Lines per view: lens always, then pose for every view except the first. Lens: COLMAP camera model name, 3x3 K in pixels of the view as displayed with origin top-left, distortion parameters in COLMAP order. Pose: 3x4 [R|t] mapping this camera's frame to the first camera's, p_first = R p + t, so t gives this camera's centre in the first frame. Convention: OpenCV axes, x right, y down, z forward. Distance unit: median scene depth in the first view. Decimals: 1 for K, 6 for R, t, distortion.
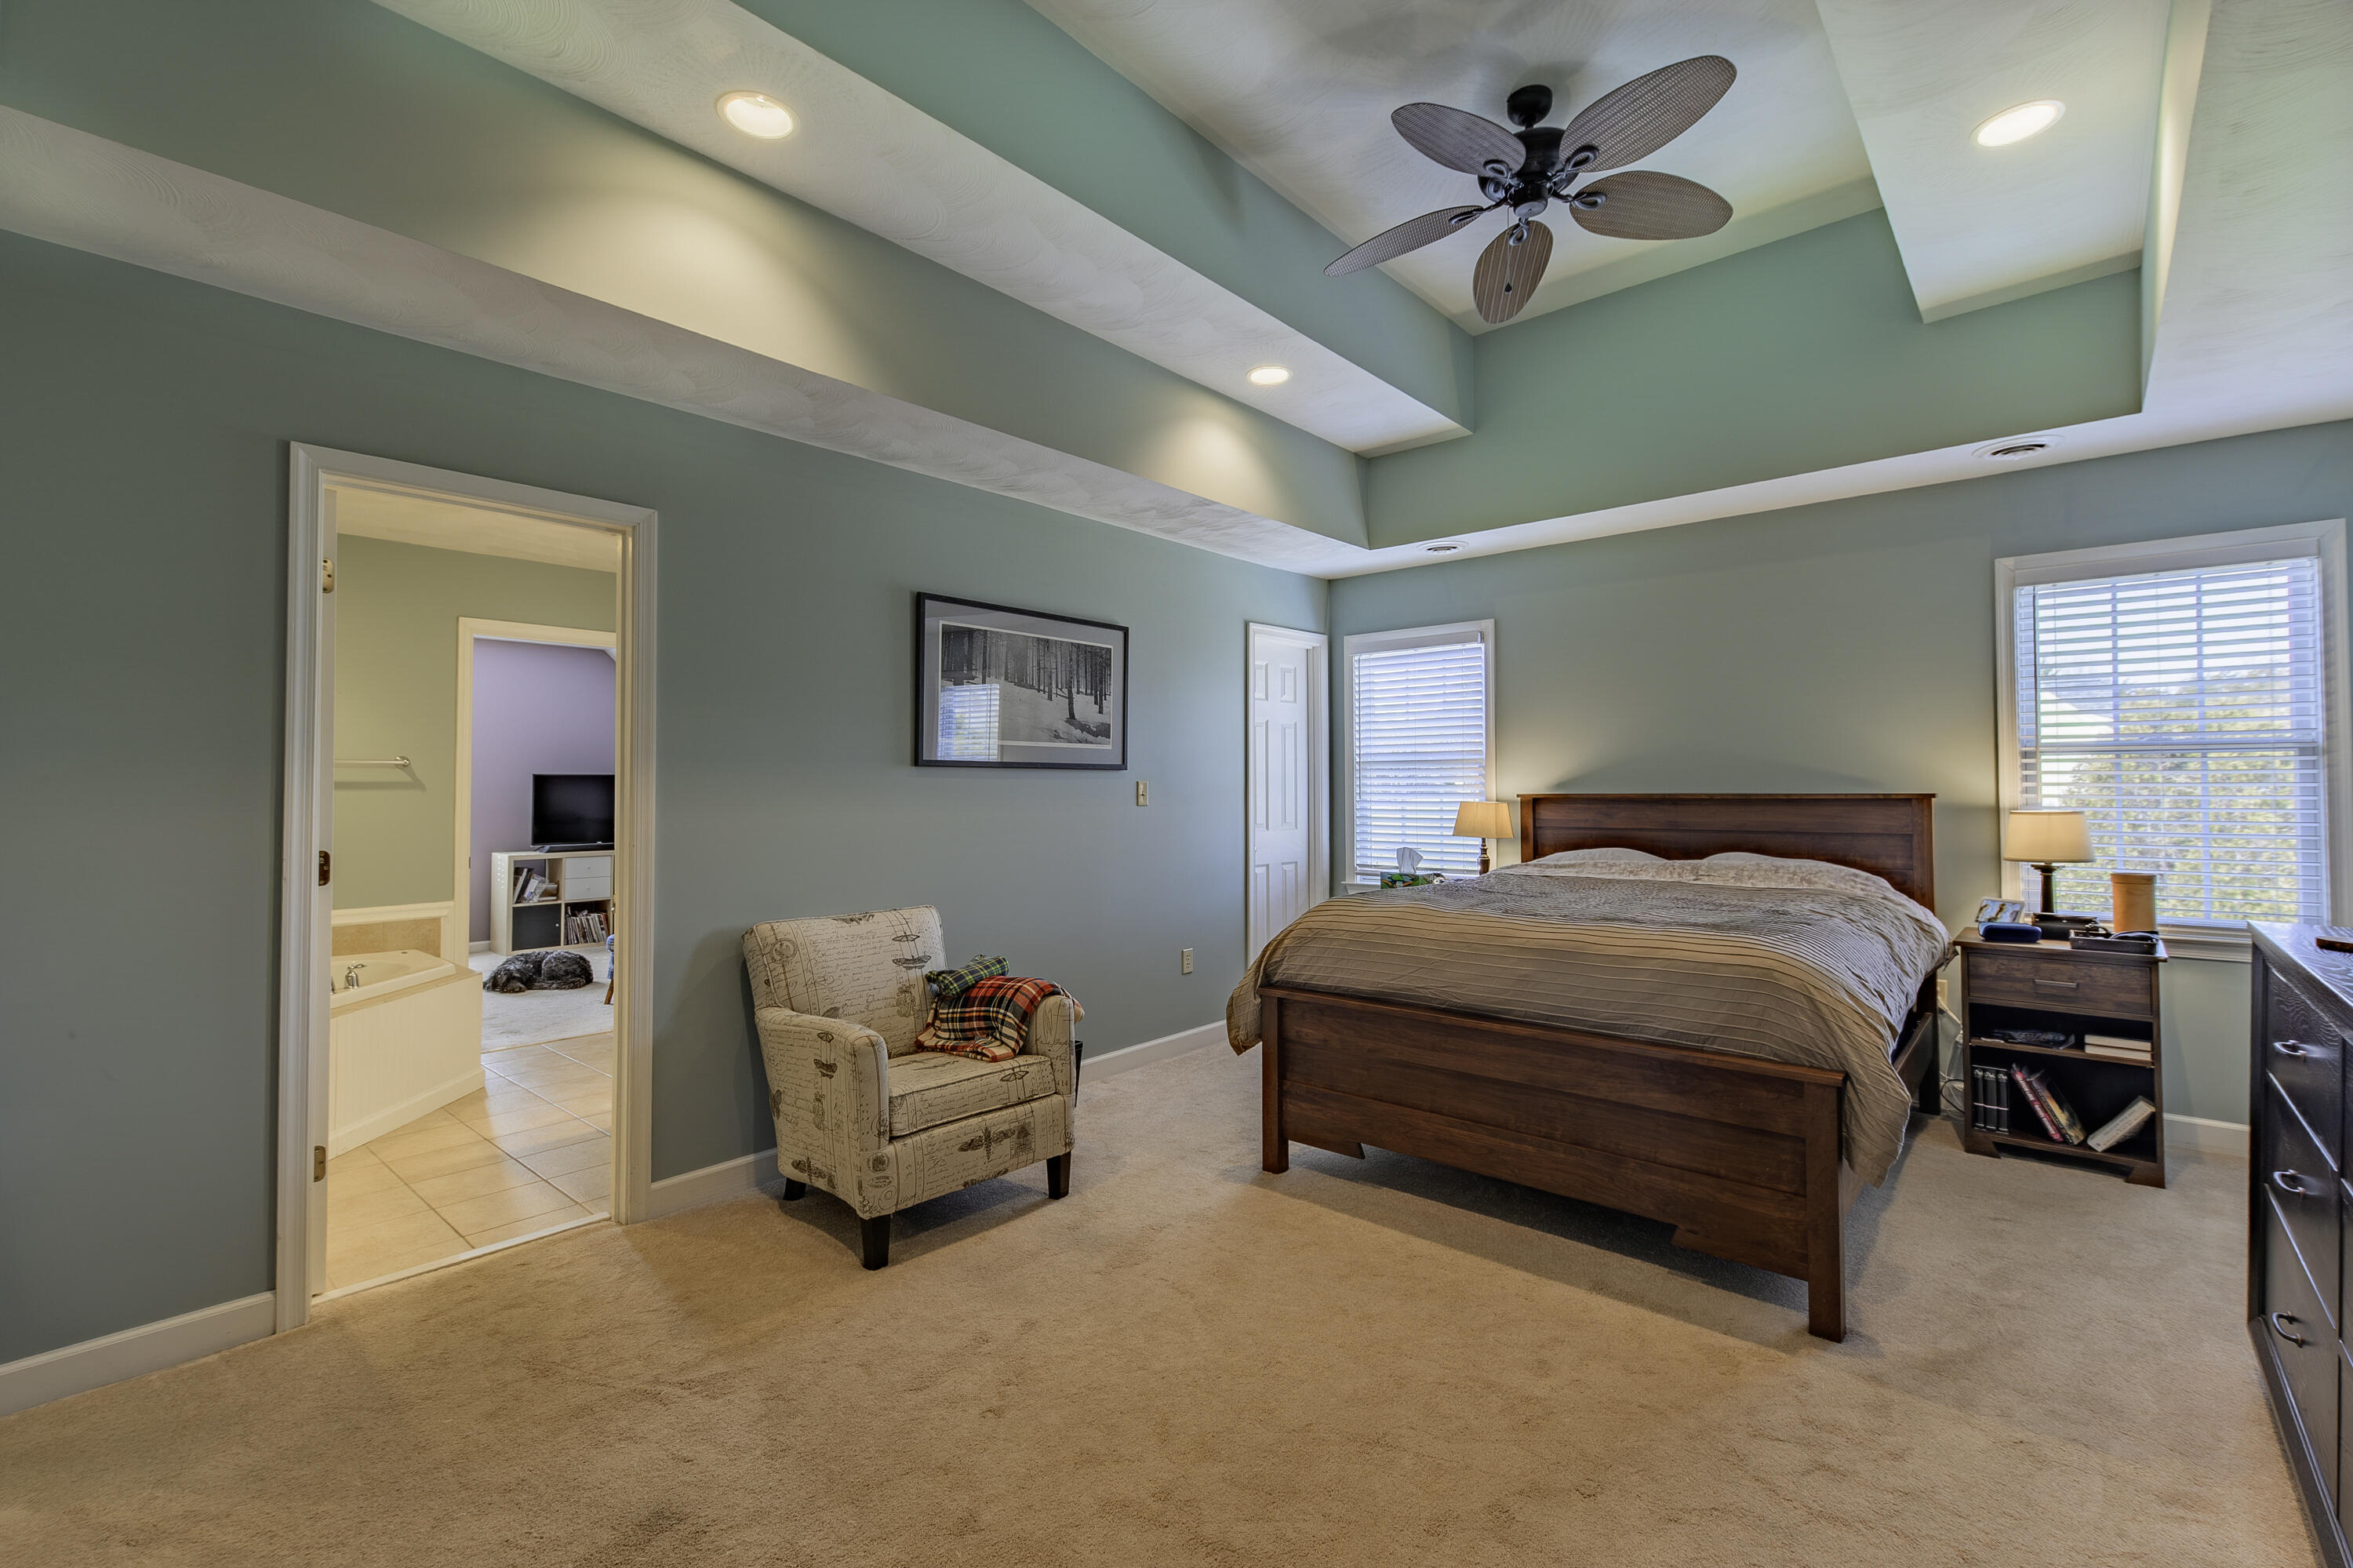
lens RADIAL K [[1032.5, 0, 1176.5], [0, 1032.5, 784.0], [0, 0, 1]] dist [-0.000082, -0.000406]
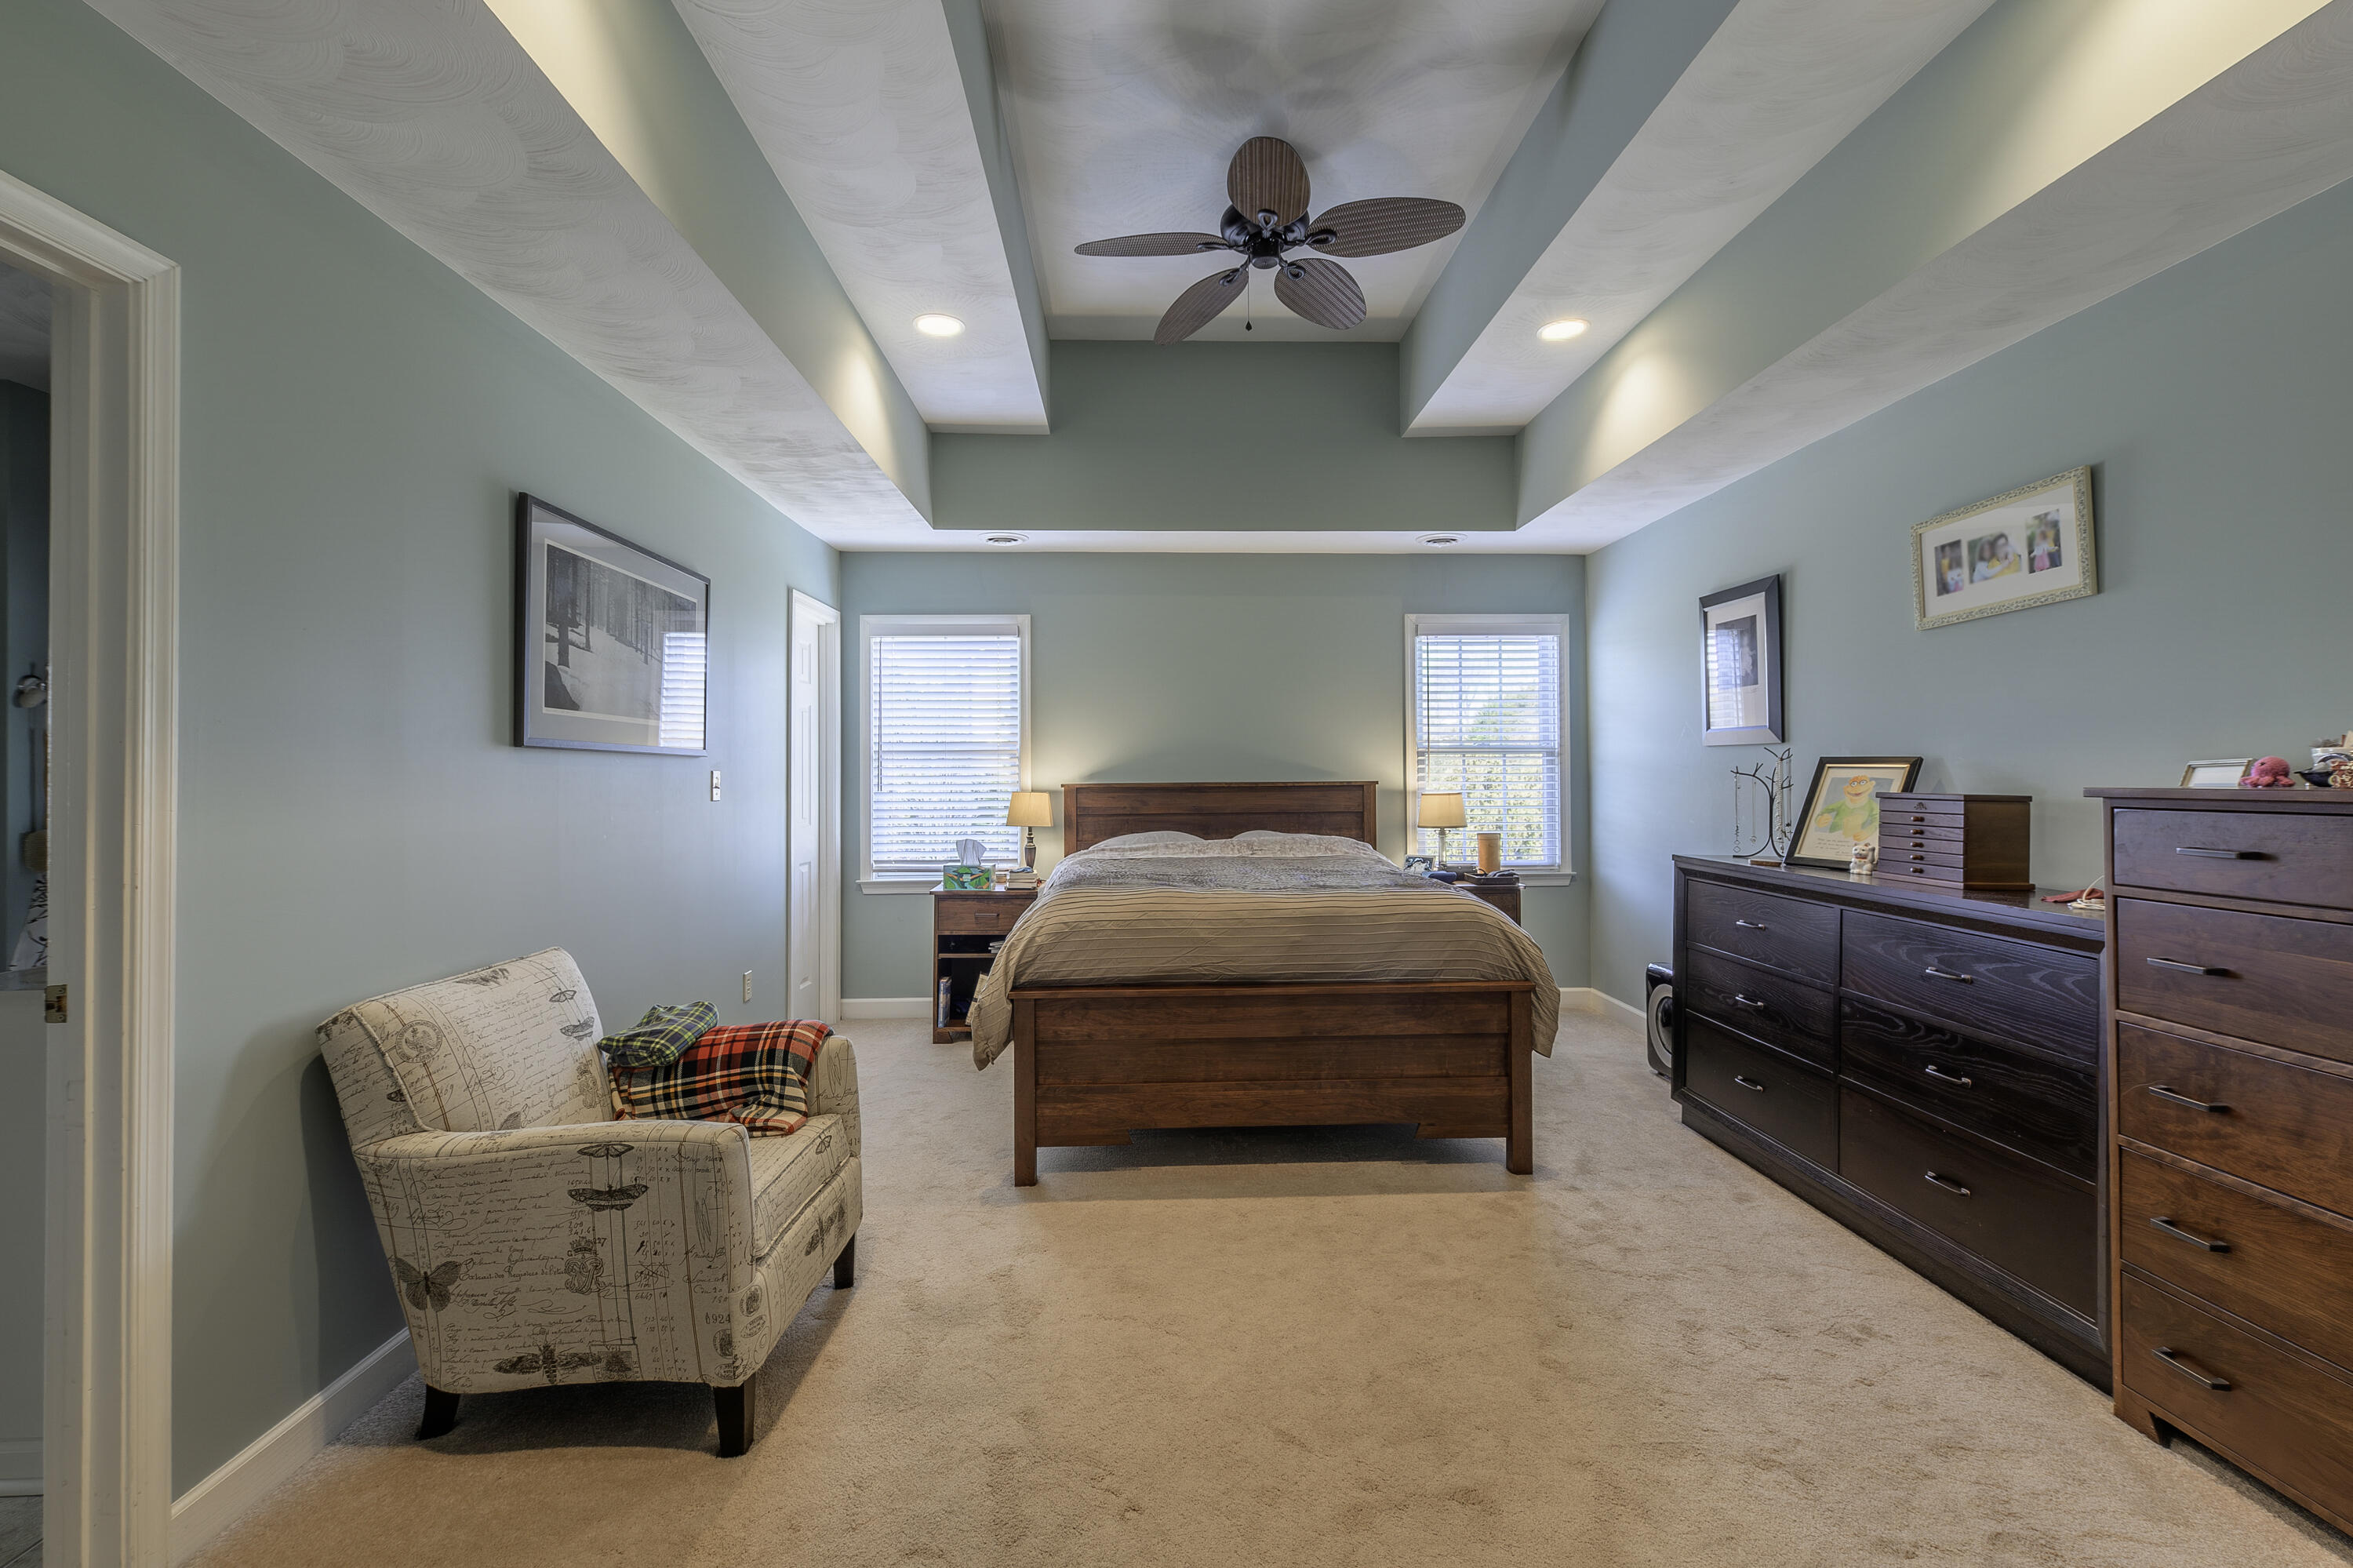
lens RADIAL K [[1032.5, 0, 1176.5], [0, 1032.5, 784.0], [0, 0, 1]] dist [-0.000082, -0.000406]
pose [[0.722015, -0.005648, 0.691854, -0.456140], [0.000855, 0.999973, 0.007271, 0.003088], [-0.691877, -0.004658, 0.722001, 0.226174]]
